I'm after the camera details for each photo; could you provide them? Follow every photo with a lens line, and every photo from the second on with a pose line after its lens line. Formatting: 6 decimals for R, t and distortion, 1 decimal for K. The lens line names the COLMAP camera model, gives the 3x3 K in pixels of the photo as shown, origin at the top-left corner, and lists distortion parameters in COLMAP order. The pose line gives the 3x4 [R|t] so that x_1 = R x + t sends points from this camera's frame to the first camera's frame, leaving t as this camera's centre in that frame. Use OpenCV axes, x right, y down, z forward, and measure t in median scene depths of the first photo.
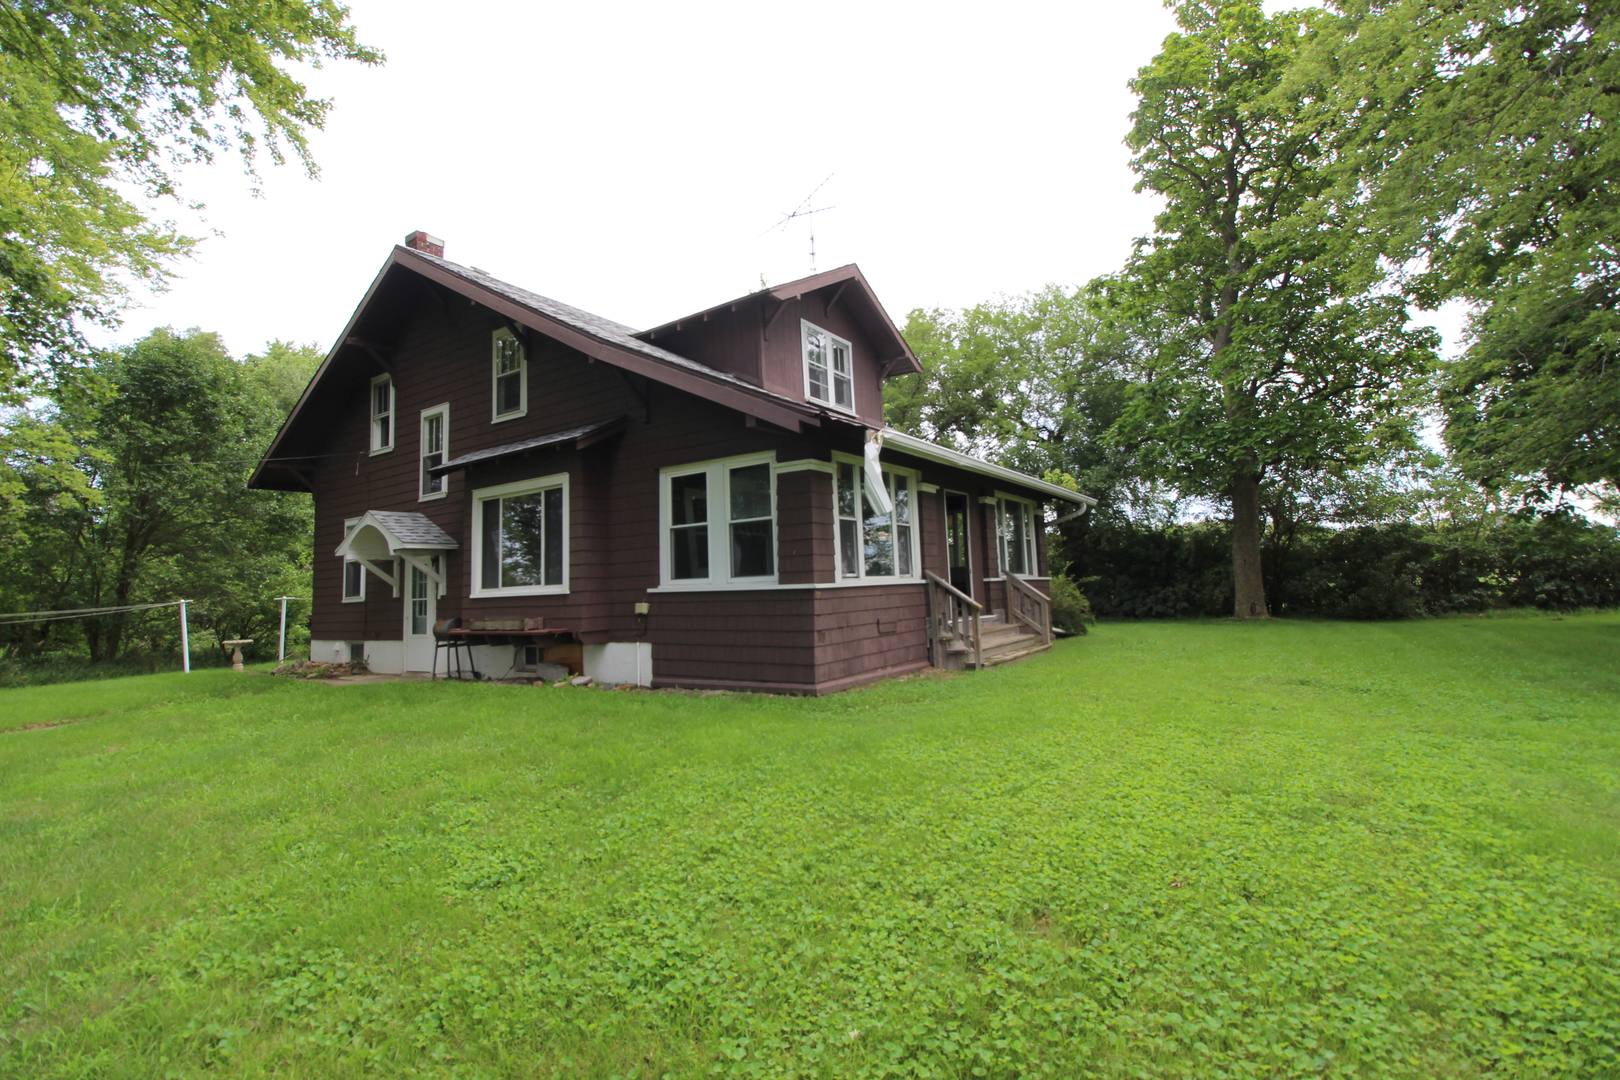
lens RADIAL K [[758.3, 0, 808.1], [0, 758.3, 536.1], [0, 0, 1]] dist [-0.019128, -0.002076]
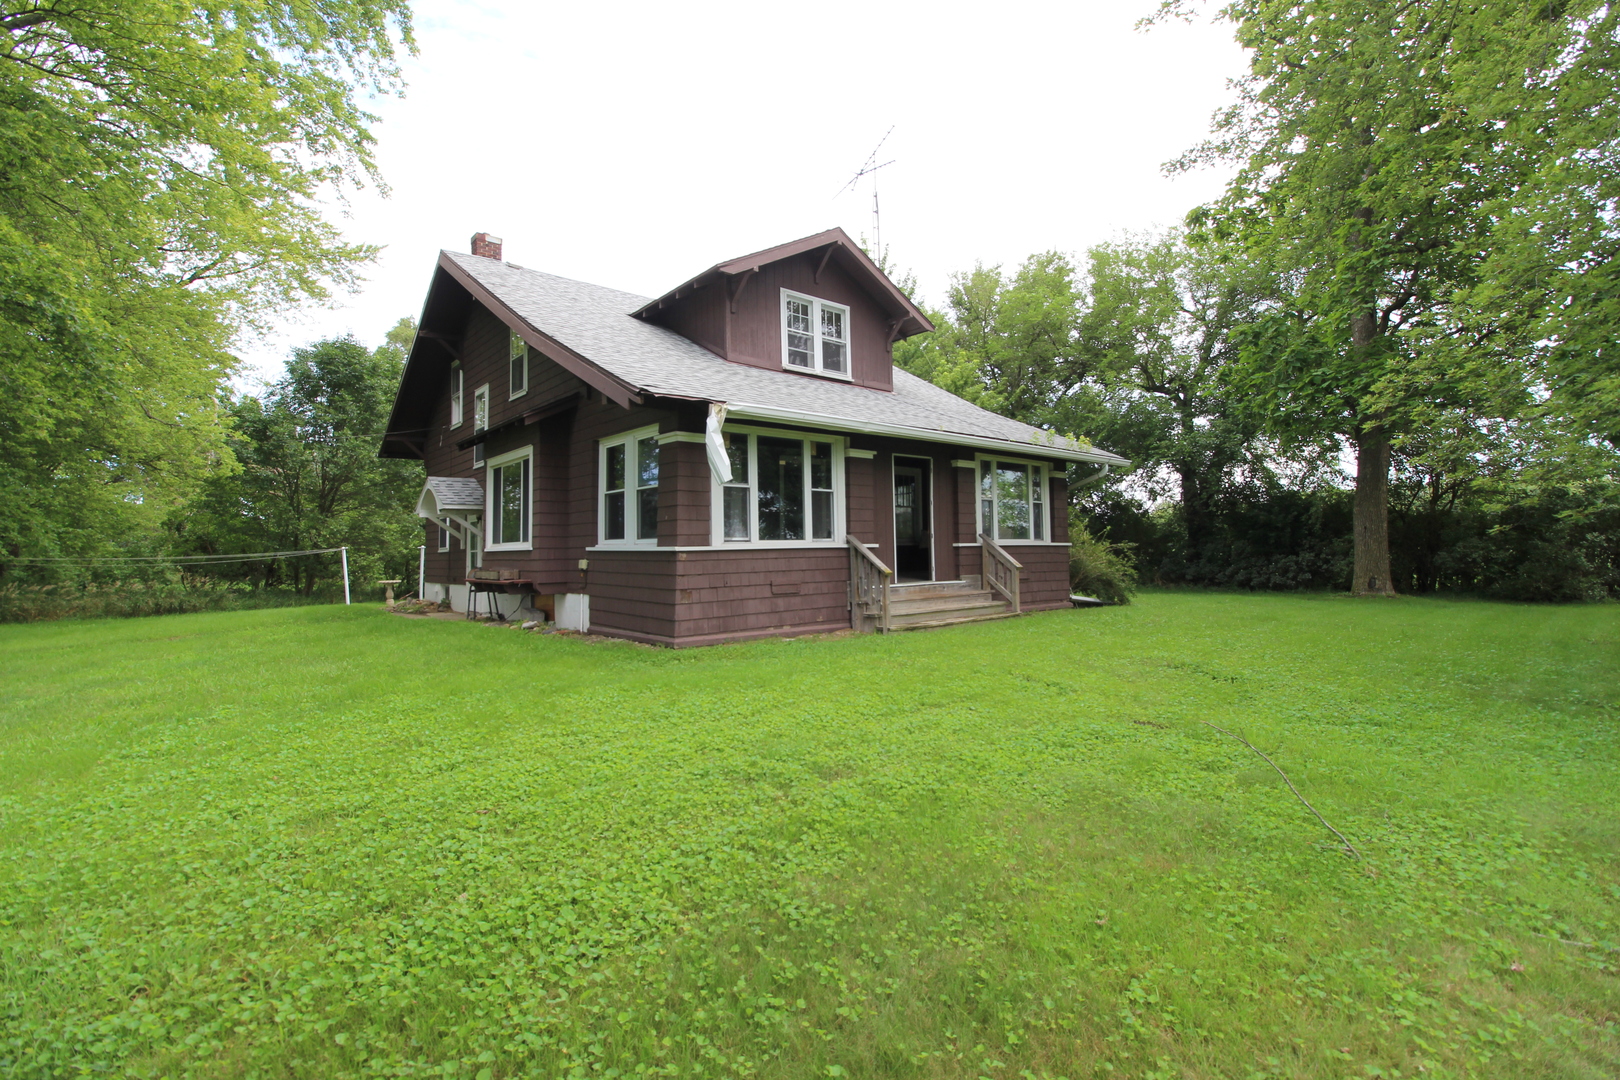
lens RADIAL K [[758.3, 0, 820.2], [0, 758.3, 539.9], [0, 0, 1]] dist [-0.019128, -0.002076]
pose [[0.962283, 0.019498, -0.271350, 0.336795], [-0.002153, 0.997943, 0.064074, -0.011548], [0.272042, -0.061073, 0.960345, 0.006456]]
